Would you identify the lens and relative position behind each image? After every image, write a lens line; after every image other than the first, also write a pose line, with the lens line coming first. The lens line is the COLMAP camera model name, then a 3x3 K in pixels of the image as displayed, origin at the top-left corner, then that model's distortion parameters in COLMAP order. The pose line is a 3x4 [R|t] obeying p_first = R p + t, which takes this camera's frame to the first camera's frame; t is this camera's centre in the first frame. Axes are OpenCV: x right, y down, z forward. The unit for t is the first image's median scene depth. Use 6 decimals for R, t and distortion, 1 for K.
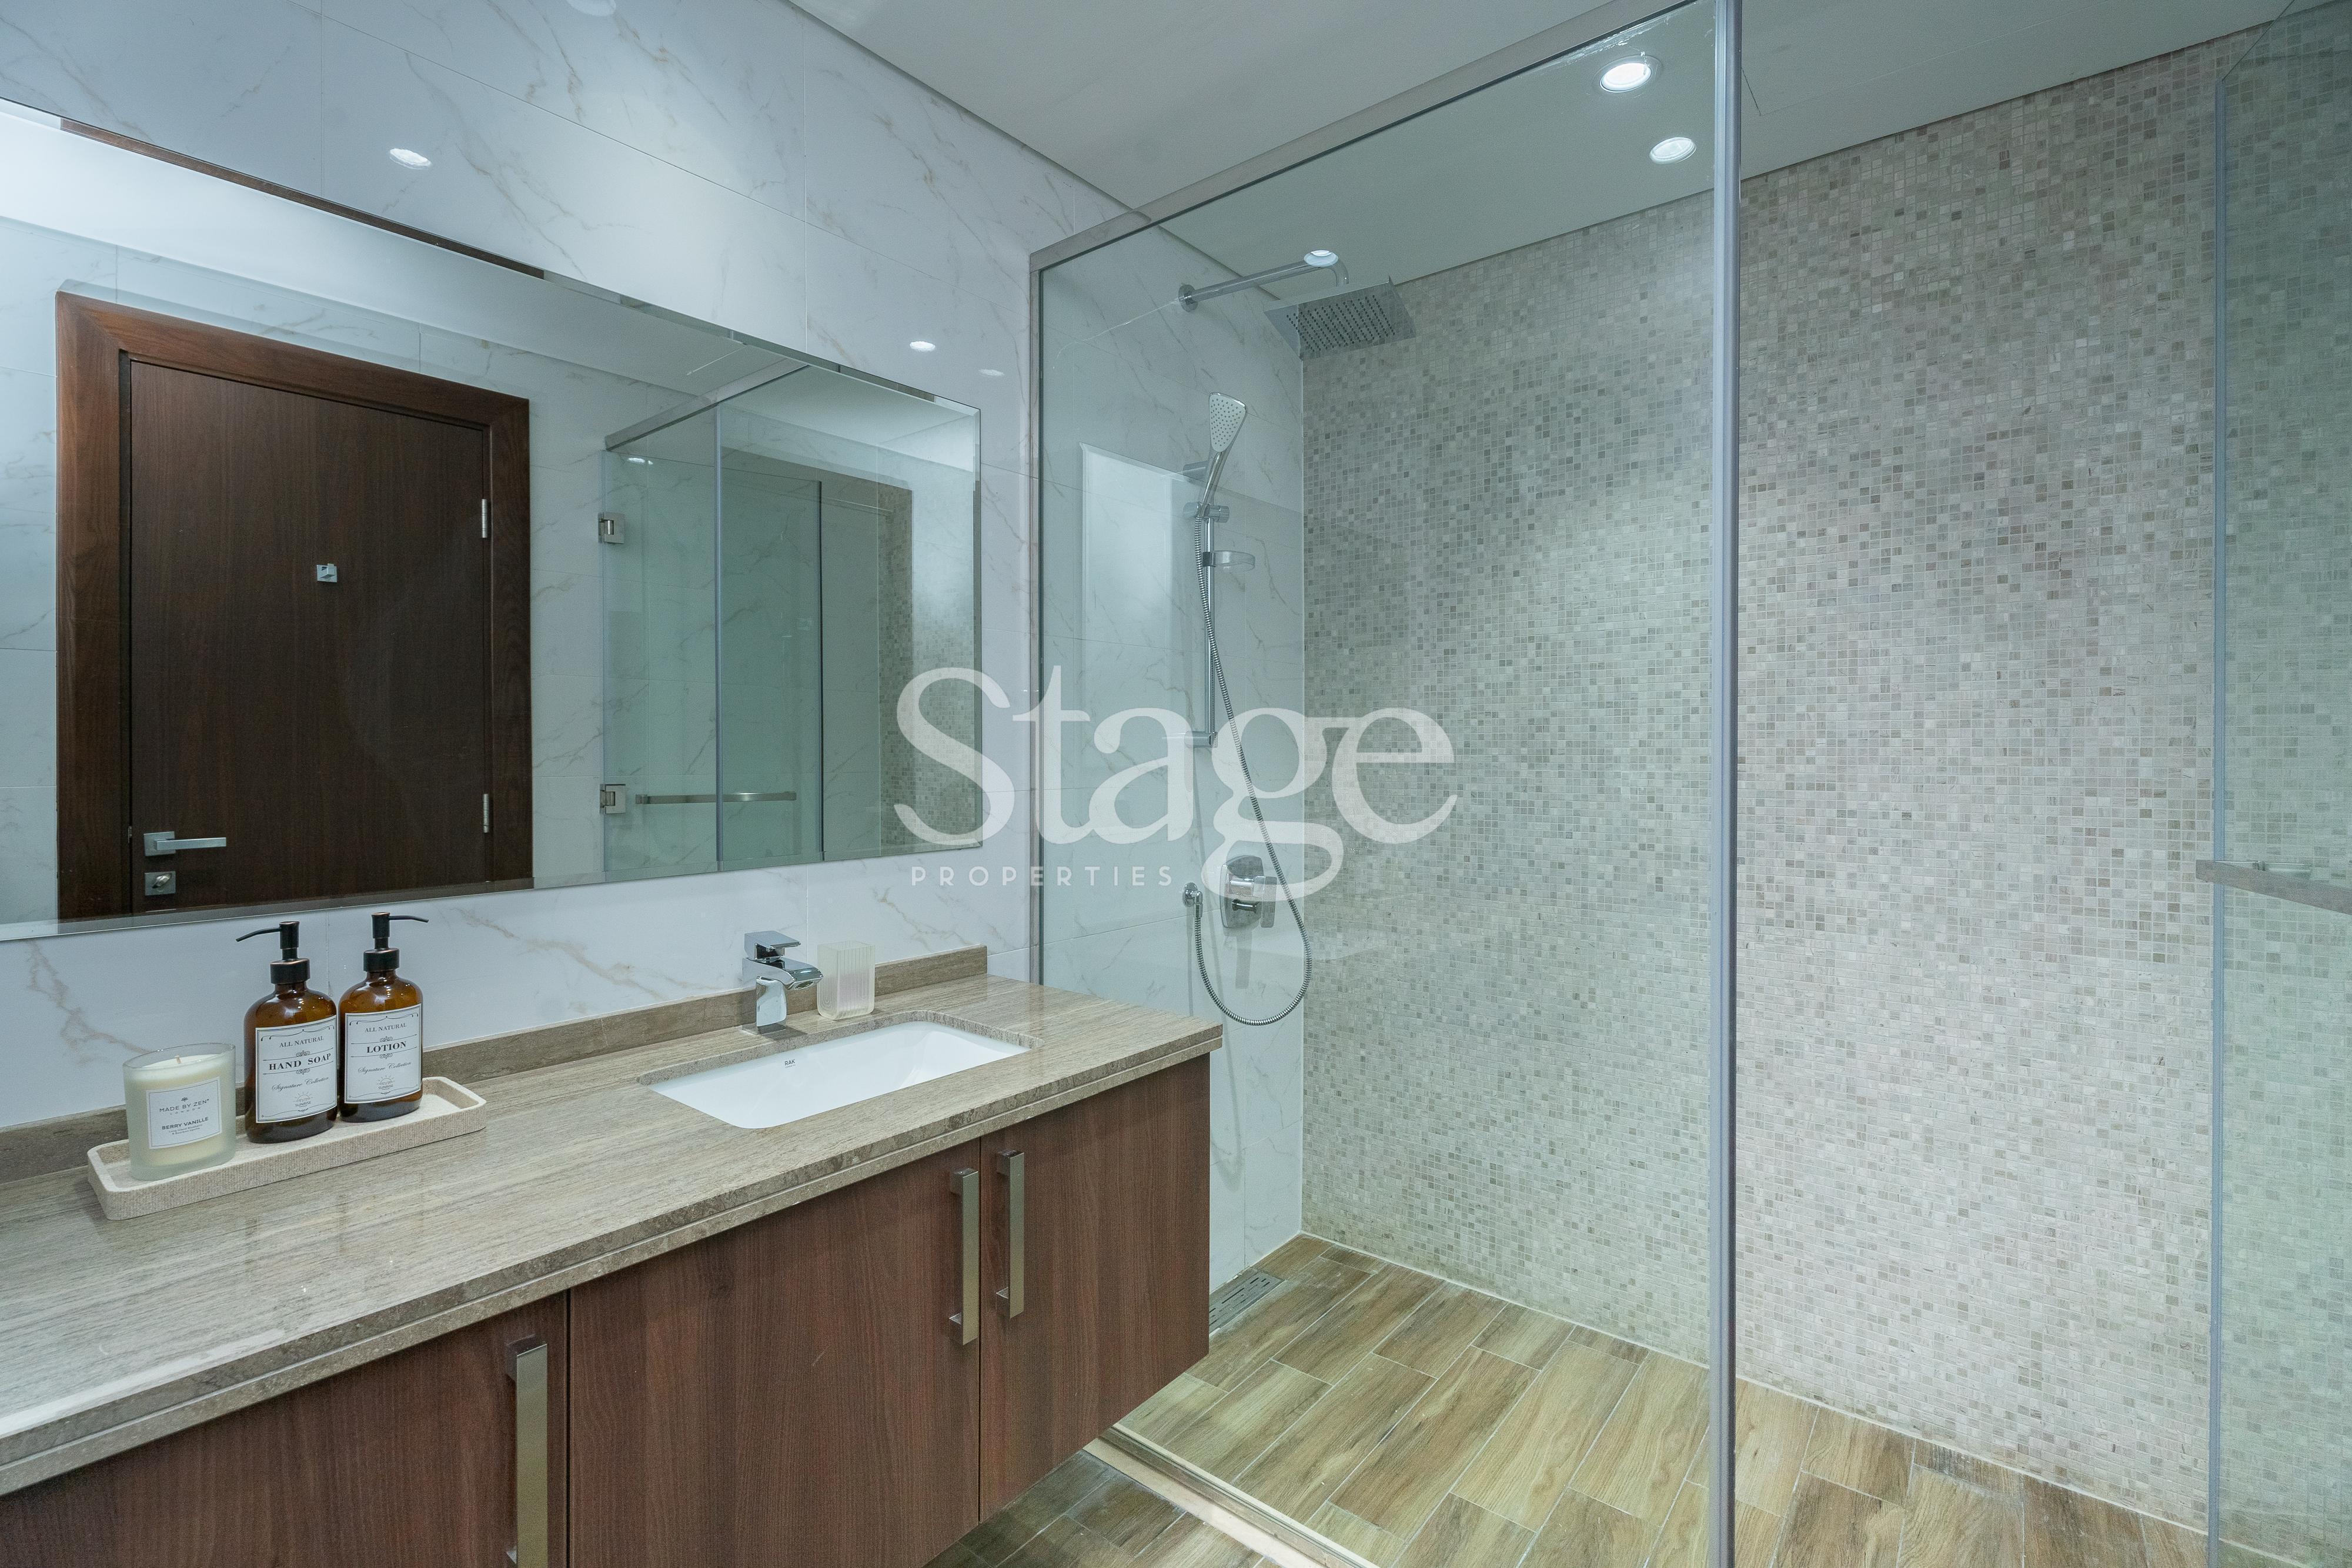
lens RADIAL K [[1060.0, 0, 1132.6], [0, 1060.0, 753.4], [0, 0, 1]] dist [0.000931, 0.000016]
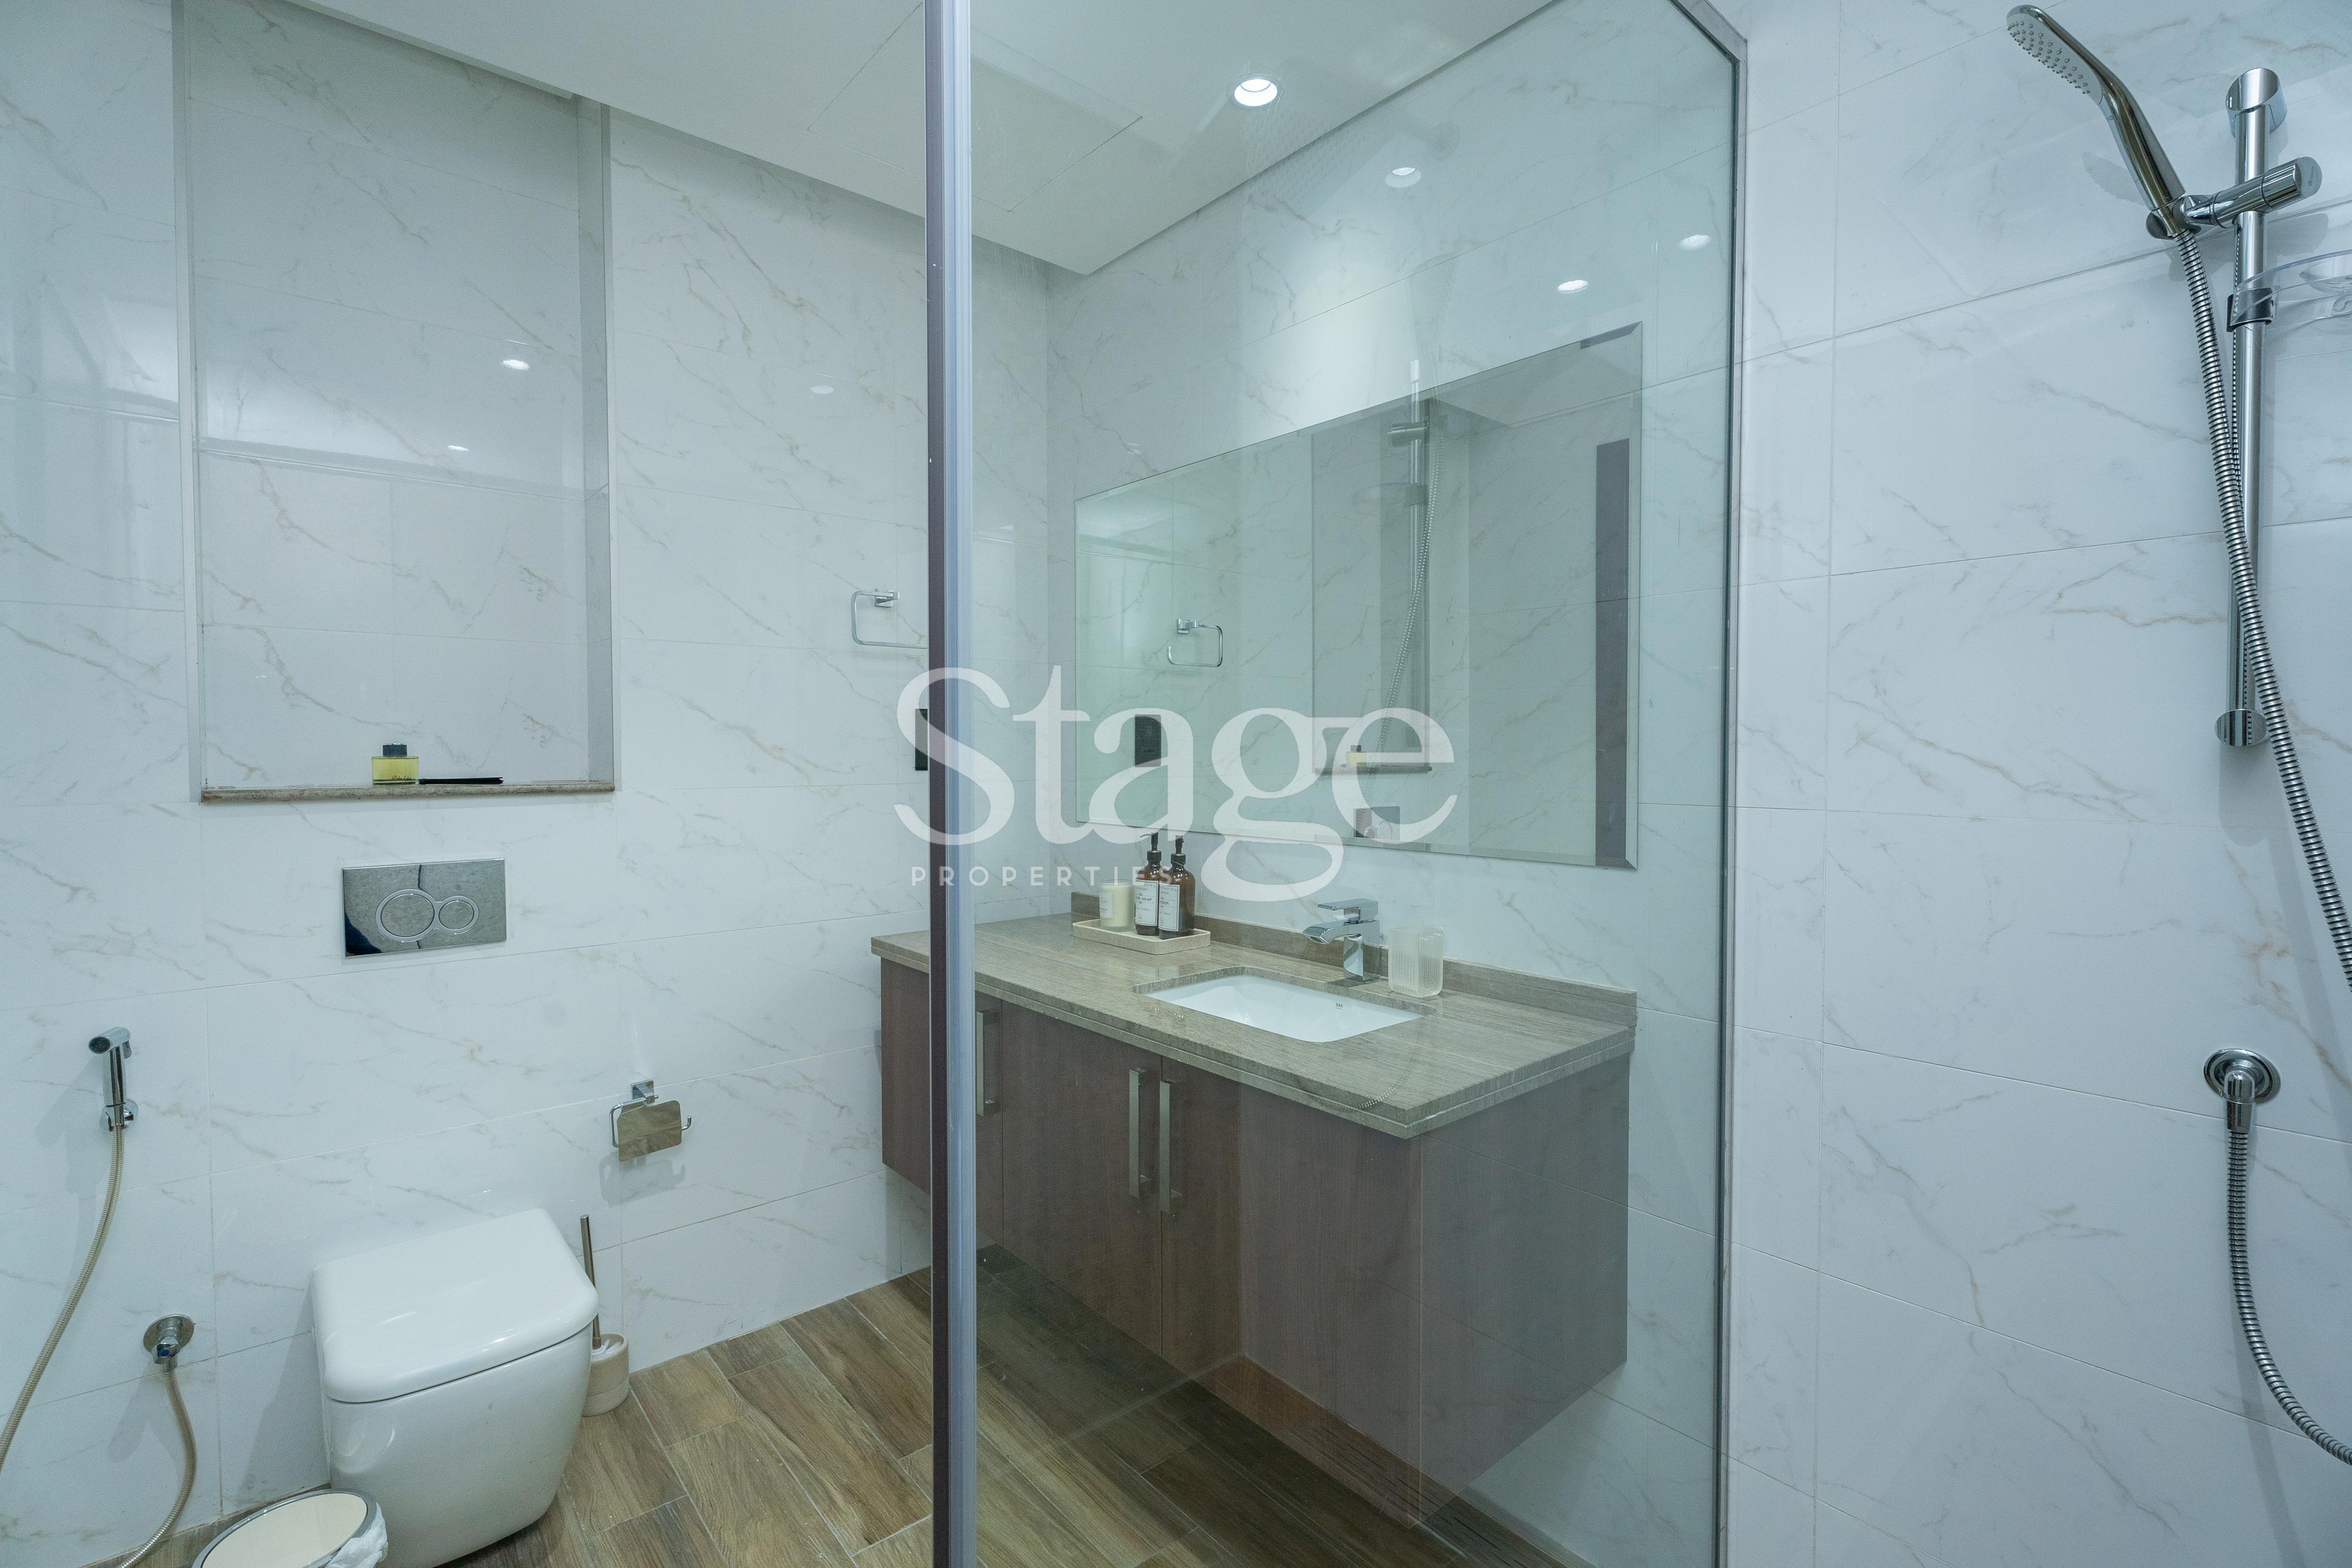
lens RADIAL K [[1045.8, 0, 1176.2], [0, 1045.8, 779.4], [0, 0, 1]] dist [0.003170, -0.004329]
pose [[-0.165693, 0.029326, -0.985741, 1.115967], [-0.003986, 0.999530, 0.030406, -0.007048], [0.986169, 0.008967, -0.165499, 1.265963]]
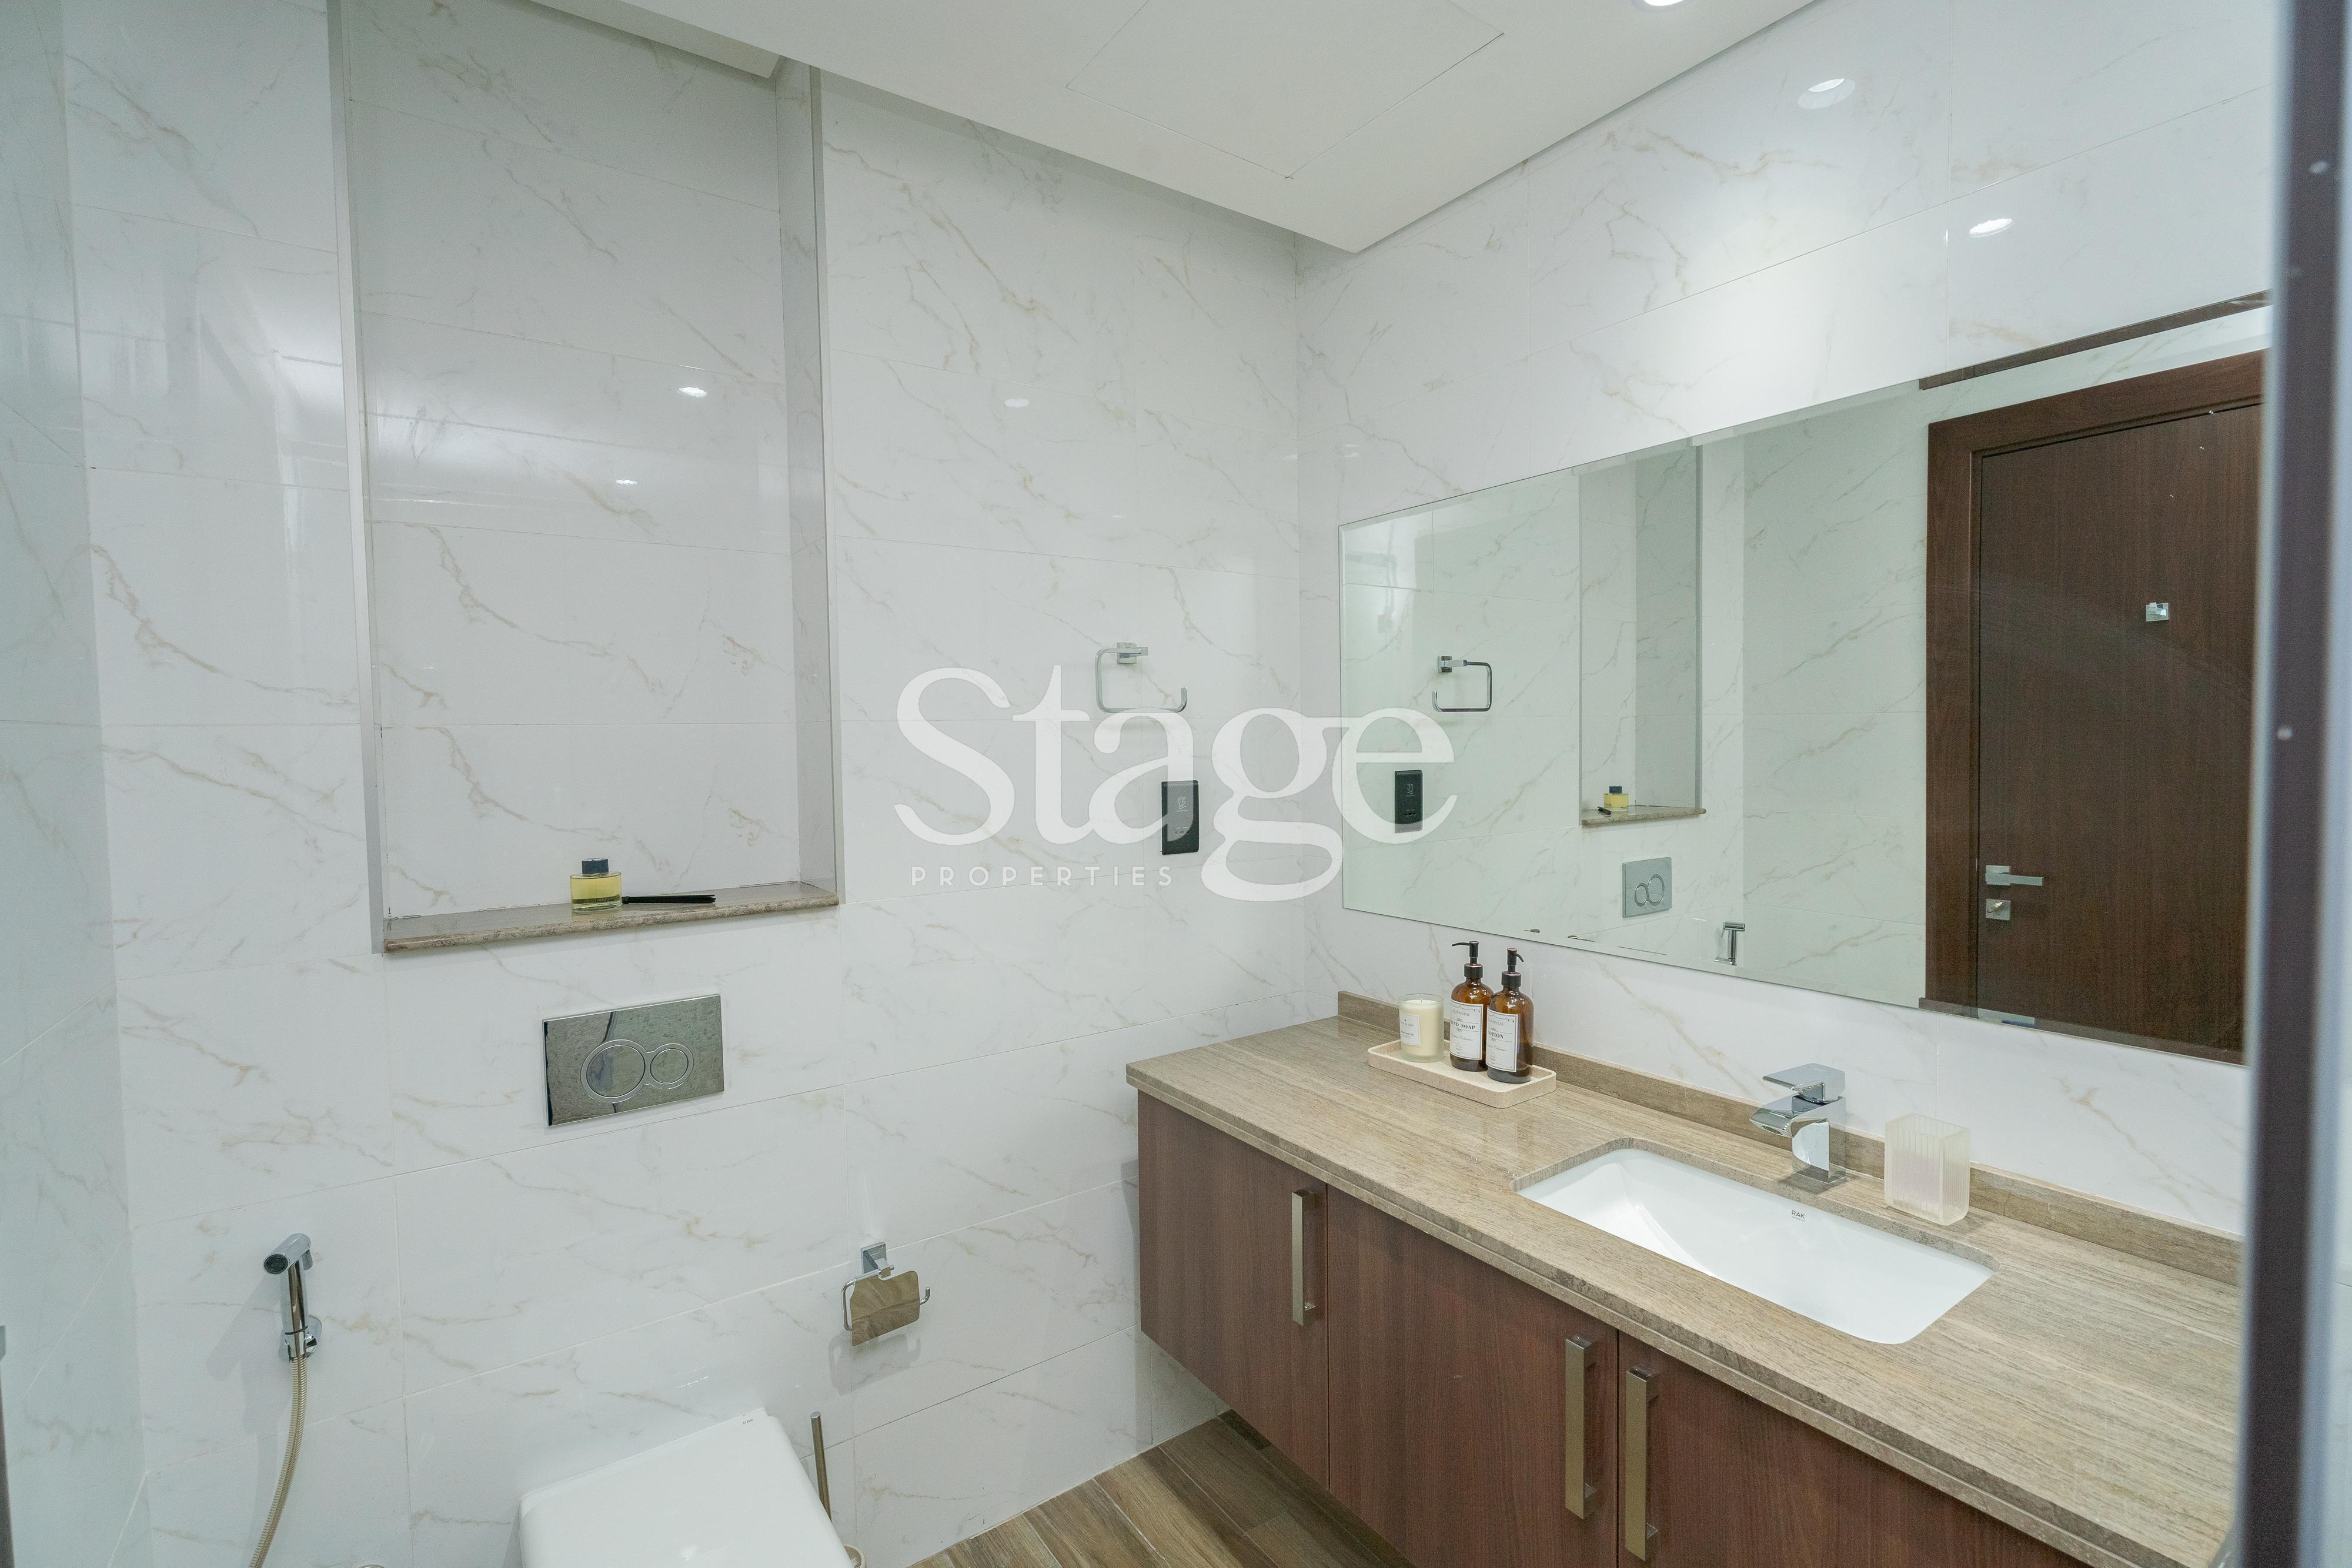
lens RADIAL K [[1047.8, 0, 1178.8], [0, 1047.8, 780.4], [0, 0, 1]] dist [0.000478, -0.000308]
pose [[-0.263227, 0.044048, -0.963728, 0.834639], [0.011727, 0.999029, 0.042458, -0.157100], [0.964663, -0.000126, -0.263488, 0.904833]]
